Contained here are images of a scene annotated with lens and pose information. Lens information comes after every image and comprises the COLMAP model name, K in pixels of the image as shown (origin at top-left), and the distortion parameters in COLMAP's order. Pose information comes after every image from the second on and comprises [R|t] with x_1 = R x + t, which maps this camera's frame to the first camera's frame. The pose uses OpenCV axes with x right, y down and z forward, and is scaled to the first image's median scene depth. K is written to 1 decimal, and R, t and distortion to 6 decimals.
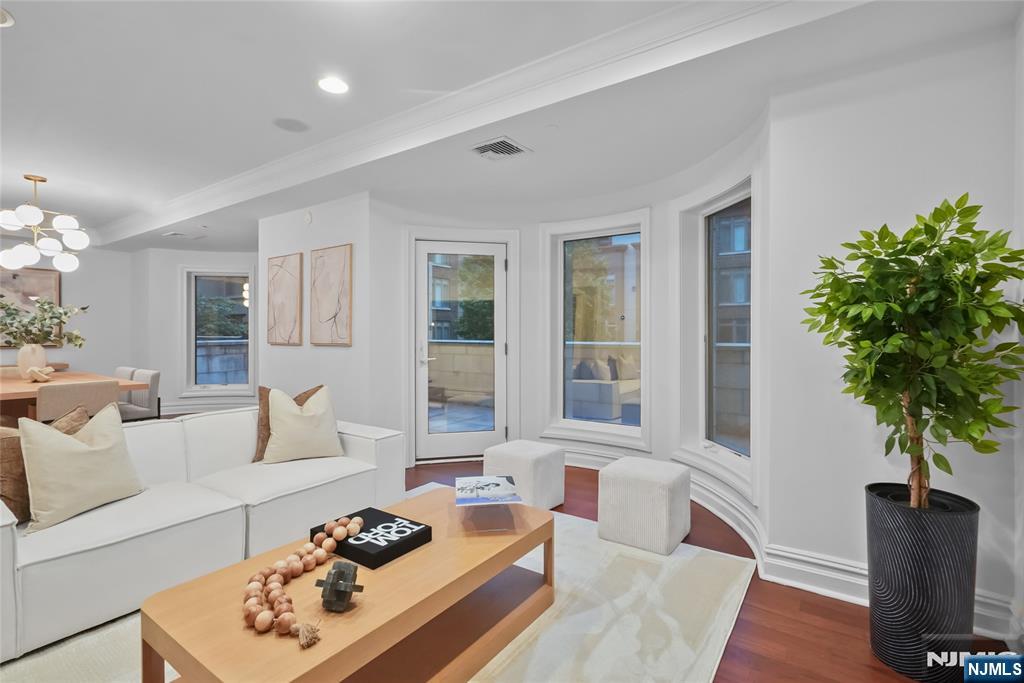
lens RADIAL K [[480.1, 0, 509.5], [0, 480.1, 328.9], [0, 0, 1]] dist [0.002428, 0.000776]
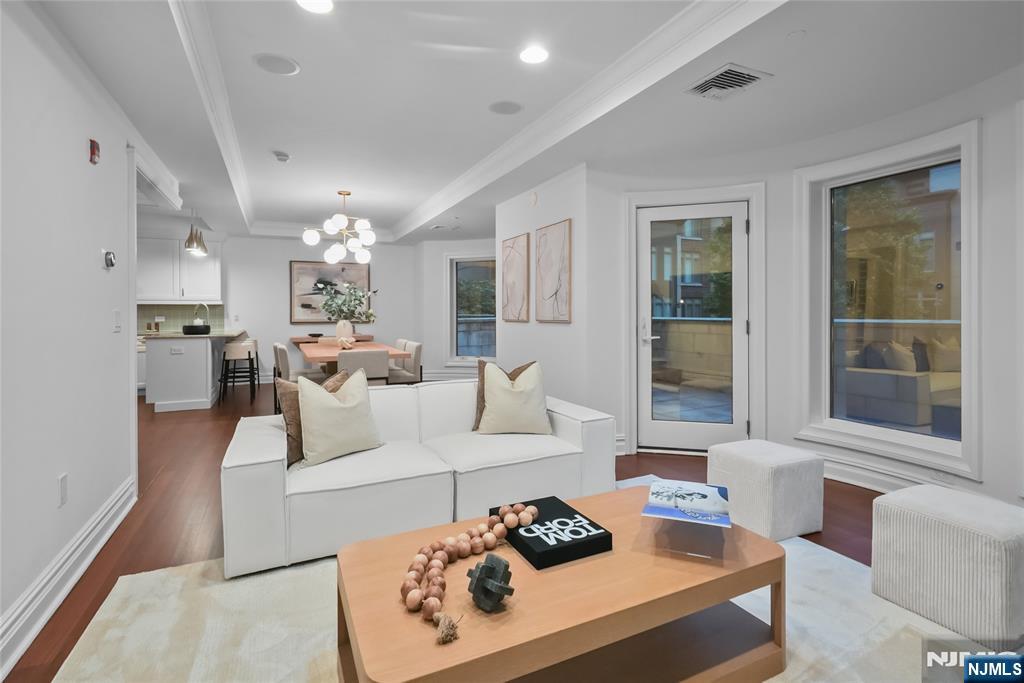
lens RADIAL K [[483.2, 0, 508.3], [0, 483.2, 311.4], [0, 0, 1]] dist [-0.000902, 0.000903]
pose [[0.872161, -0.006573, -0.489176, 0.042948], [0.010900, 0.999923, 0.005998, 0.005179], [0.489098, -0.010563, 0.872165, 0.073782]]
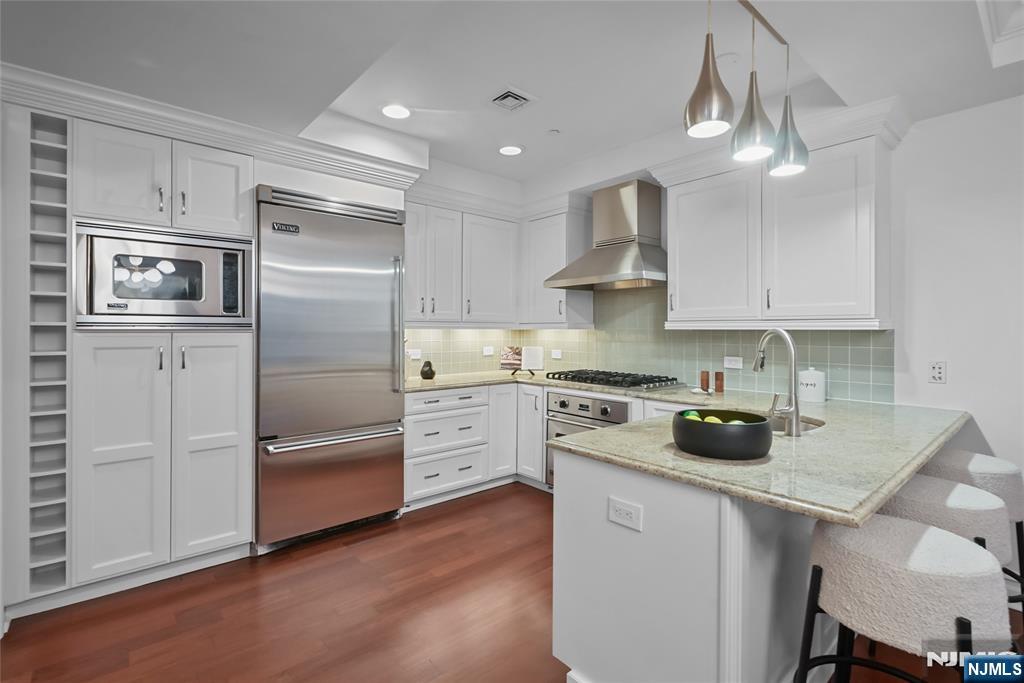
lens RADIAL K [[474.4, 0, 505.6], [0, 474.4, 331.2], [0, 0, 1]] dist [0.000325, 0.000288]
pose [[-0.239775, -0.001320, -0.970828, -1.045075], [0.005006, 0.999984, -0.002596, -0.019531], [0.970816, -0.005482, -0.239765, 0.782323]]
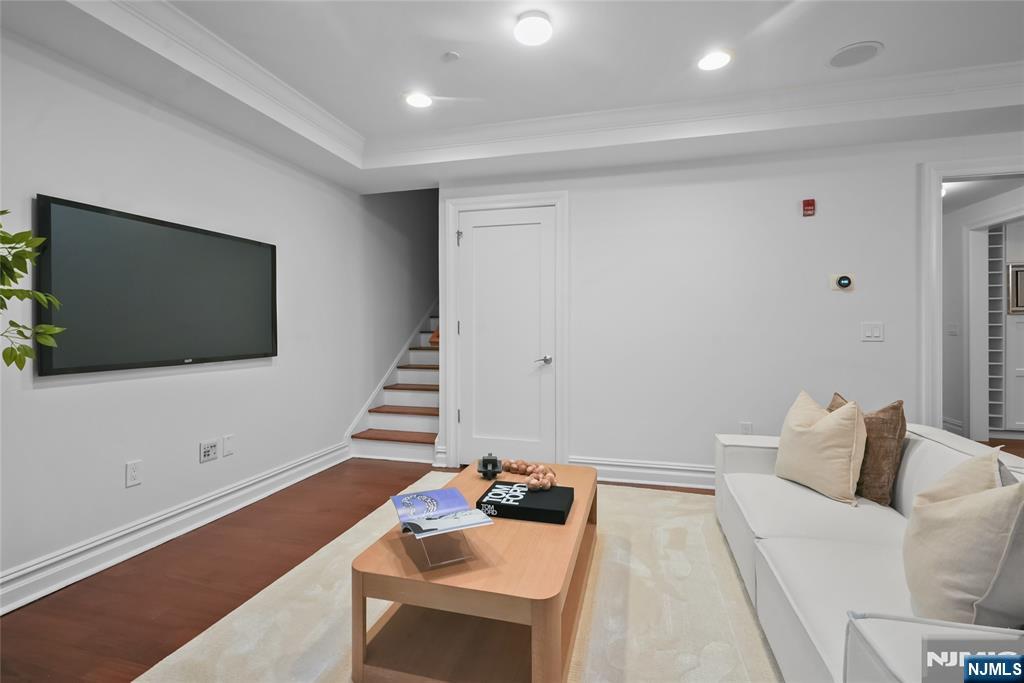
lens RADIAL K [[480.1, 0, 509.5], [0, 480.1, 328.9], [0, 0, 1]] dist [0.002428, 0.000776]
pose [[-0.939862, -0.001212, -0.341553, 0.057778], [0.000308, 0.999990, -0.004396, 0.014453], [0.341555, -0.004237, -0.939852, 0.884647]]
